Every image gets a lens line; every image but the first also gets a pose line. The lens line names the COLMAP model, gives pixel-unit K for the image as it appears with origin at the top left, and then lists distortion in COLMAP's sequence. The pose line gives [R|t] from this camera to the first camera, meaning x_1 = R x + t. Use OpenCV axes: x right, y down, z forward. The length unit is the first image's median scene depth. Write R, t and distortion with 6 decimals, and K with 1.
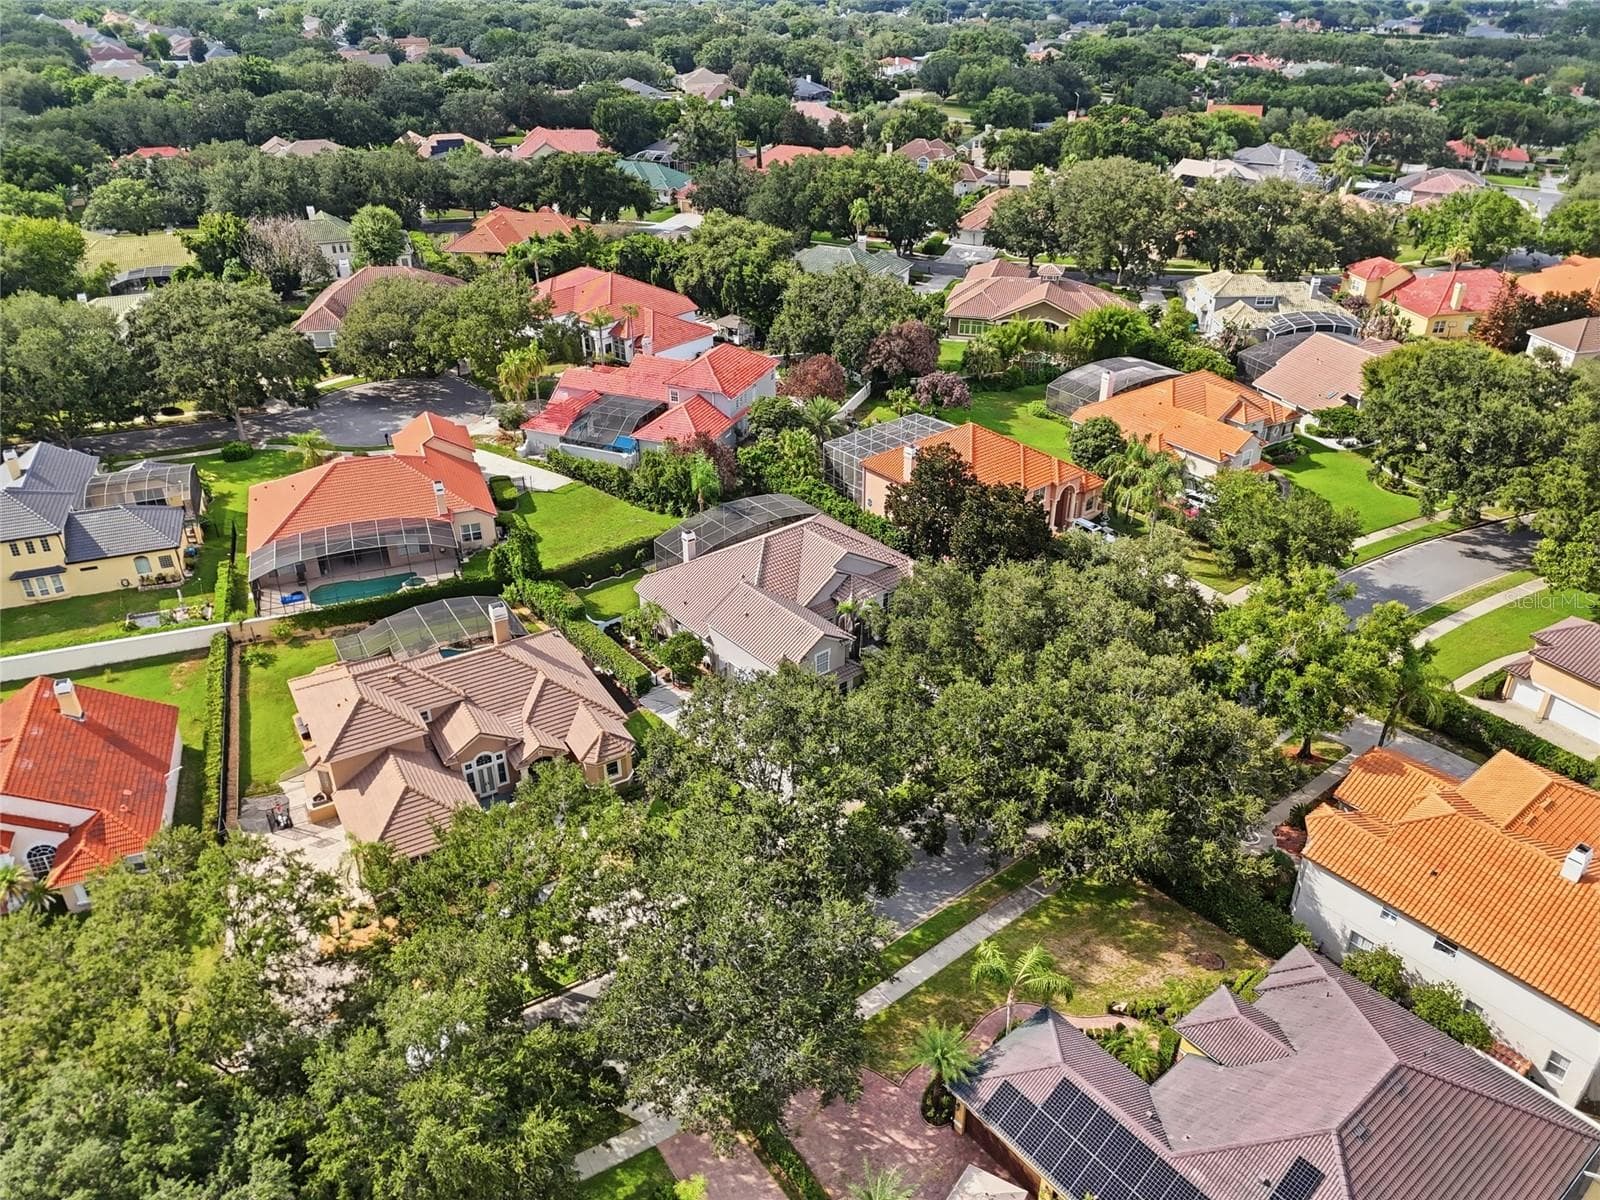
lens RADIAL K [[1173.1, 0, 805.7], [0, 1173.1, 606.7], [0, 0, 1]] dist [0.058712, -0.053138]
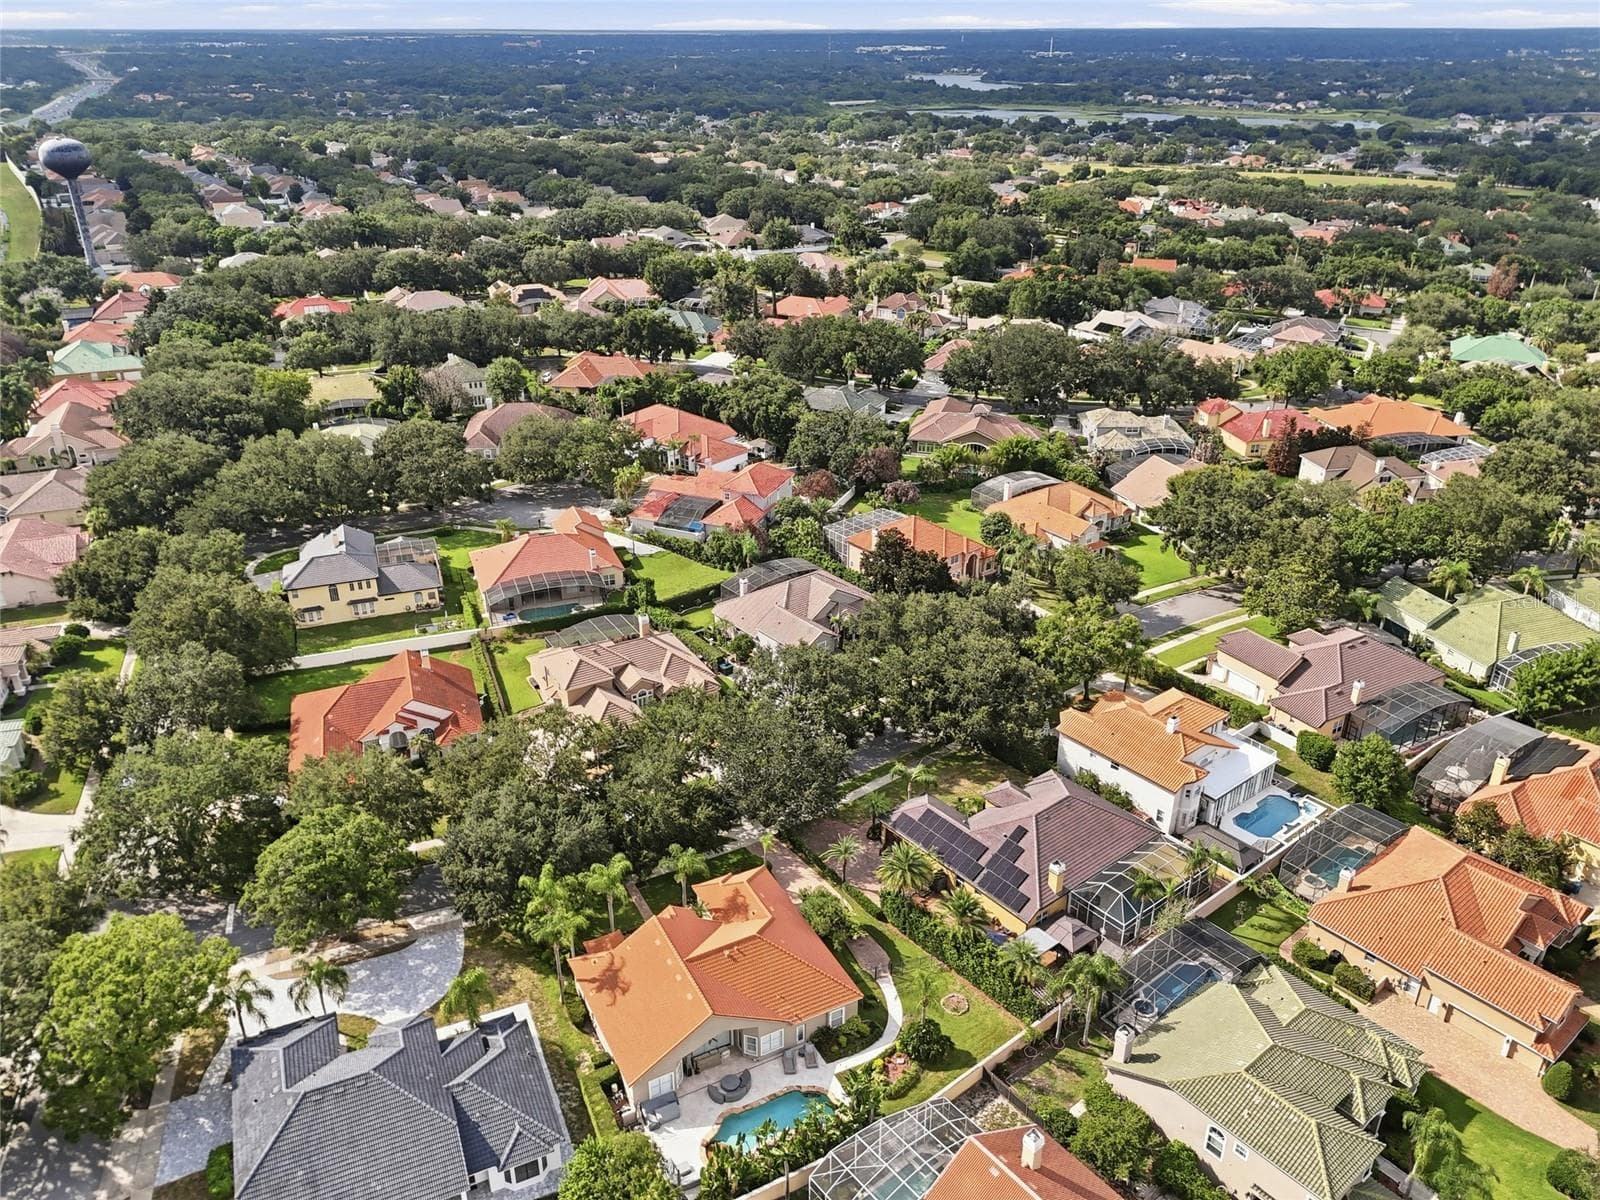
lens RADIAL K [[1173.1, 0, 805.7], [0, 1173.1, 606.7], [0, 0, 1]] dist [0.058712, -0.053138]
pose [[0.999985, 0.005543, -0.000144, -0.006784], [-0.005540, 0.997673, -0.067948, 0.067723], [-0.000233, 0.067947, 0.997689, -0.511006]]
